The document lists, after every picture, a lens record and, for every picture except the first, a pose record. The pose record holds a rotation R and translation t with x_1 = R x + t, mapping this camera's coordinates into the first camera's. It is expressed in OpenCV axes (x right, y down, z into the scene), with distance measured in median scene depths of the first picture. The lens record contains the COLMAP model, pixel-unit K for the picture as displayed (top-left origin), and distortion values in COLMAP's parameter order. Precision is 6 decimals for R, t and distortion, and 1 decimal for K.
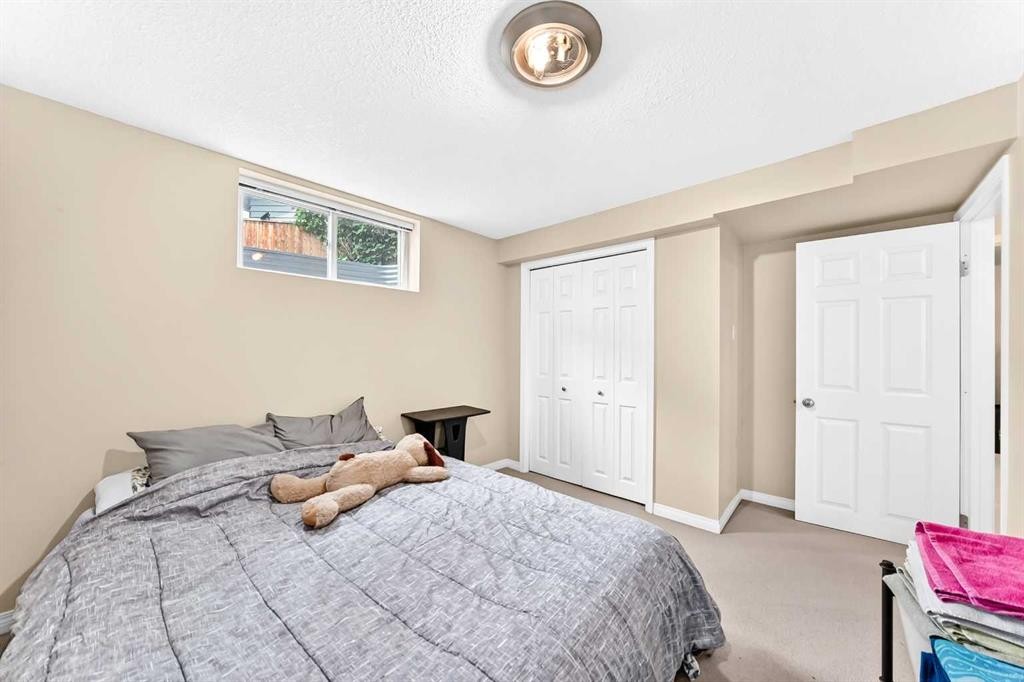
lens RADIAL K [[378.8, 0, 513.8], [0, 378.8, 342.0], [0, 0, 1]] dist [-0.000189, 0.000006]
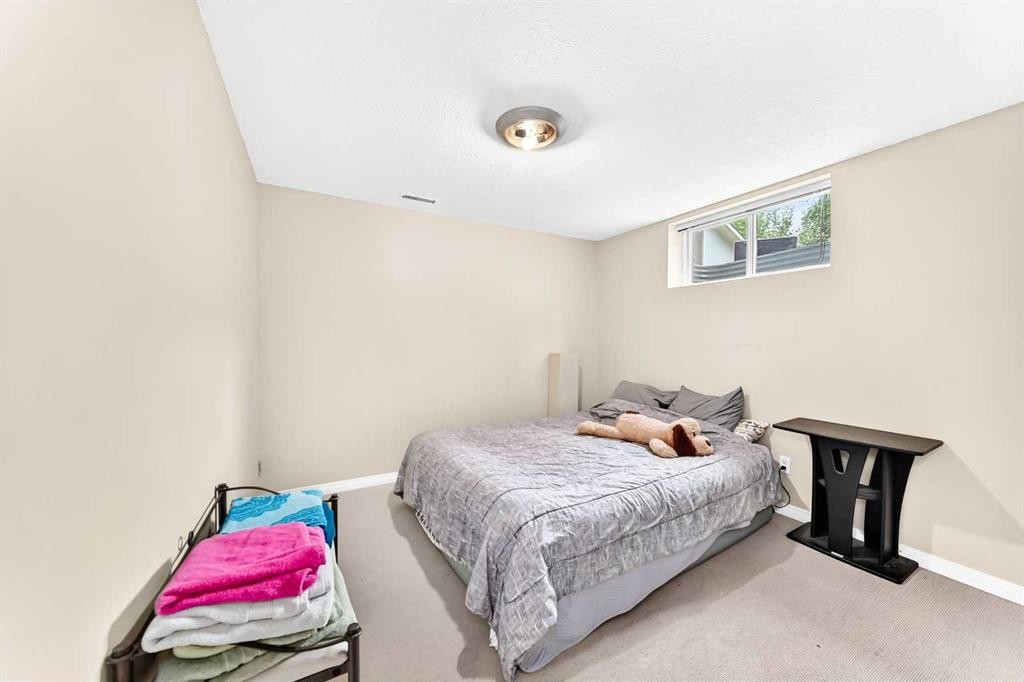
lens RADIAL K [[378.8, 0, 514.0], [0, 378.8, 343.3], [0, 0, 1]] dist [-0.000189, 0.000006]
pose [[-0.331126, -0.008253, -0.943550, 0.927938], [-0.007336, 0.999954, -0.006172, 0.042591], [0.943558, 0.004878, -0.331171, 0.903476]]
